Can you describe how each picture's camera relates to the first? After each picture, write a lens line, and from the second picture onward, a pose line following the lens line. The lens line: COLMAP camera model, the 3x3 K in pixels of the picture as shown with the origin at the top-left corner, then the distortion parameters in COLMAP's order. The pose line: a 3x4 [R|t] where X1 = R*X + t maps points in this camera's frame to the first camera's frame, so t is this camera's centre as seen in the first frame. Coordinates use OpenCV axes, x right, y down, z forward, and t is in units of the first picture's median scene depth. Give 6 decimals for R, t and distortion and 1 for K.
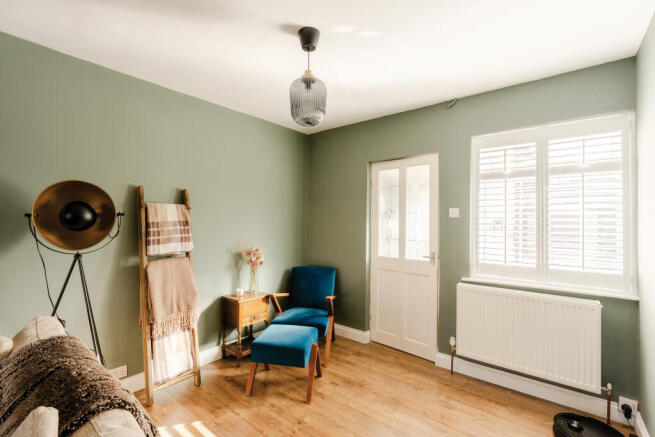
lens RADIAL K [[293.2, 0, 325.4], [0, 293.2, 216.4], [0, 0, 1]] dist [-0.003776, 0.002550]
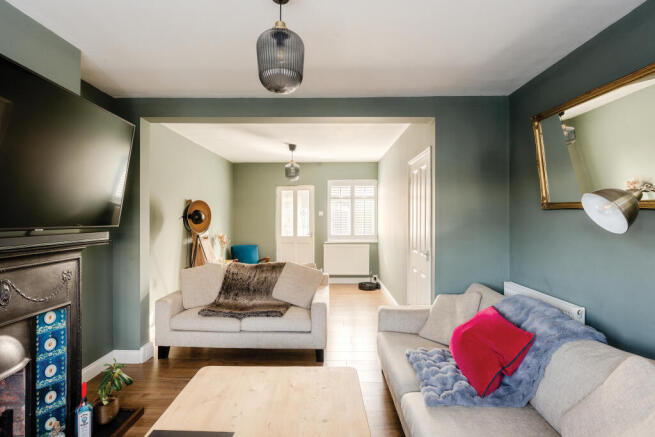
lens RADIAL K [[318.5, 0, 327.9], [0, 318.5, 216.3], [0, 0, 1]] dist [-0.004853, 0.000617]
pose [[0.777508, -0.007714, 0.628826, -1.109819], [-0.001948, 0.999890, 0.014674, -0.027534], [-0.628870, -0.012634, 0.777408, -0.975347]]
